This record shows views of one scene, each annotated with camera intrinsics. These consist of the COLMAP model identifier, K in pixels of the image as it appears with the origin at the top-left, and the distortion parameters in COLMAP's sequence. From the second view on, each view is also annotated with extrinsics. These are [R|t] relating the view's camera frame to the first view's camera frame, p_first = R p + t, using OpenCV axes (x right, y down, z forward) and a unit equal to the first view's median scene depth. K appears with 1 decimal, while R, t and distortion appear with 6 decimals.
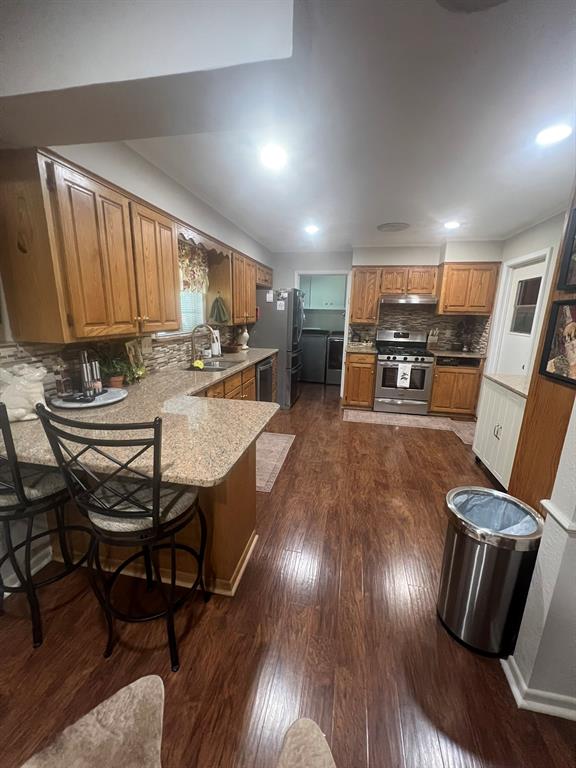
lens RADIAL K [[307.1, 0, 290.0], [0, 307.1, 384.6], [0, 0, 1]] dist [-0.000201, 0.000812]
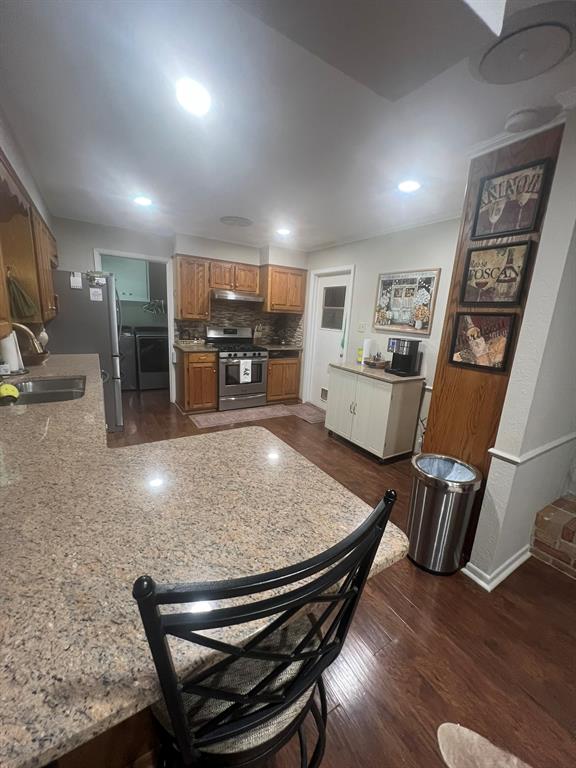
lens RADIAL K [[307.1, 0, 292.7], [0, 307.1, 384.8], [0, 0, 1]] dist [-0.000201, 0.000812]
pose [[0.722163, -0.137346, 0.677951, -0.215636], [0.120619, 0.990078, 0.072094, -0.039753], [-0.681126, 0.029710, 0.731564, 0.146935]]
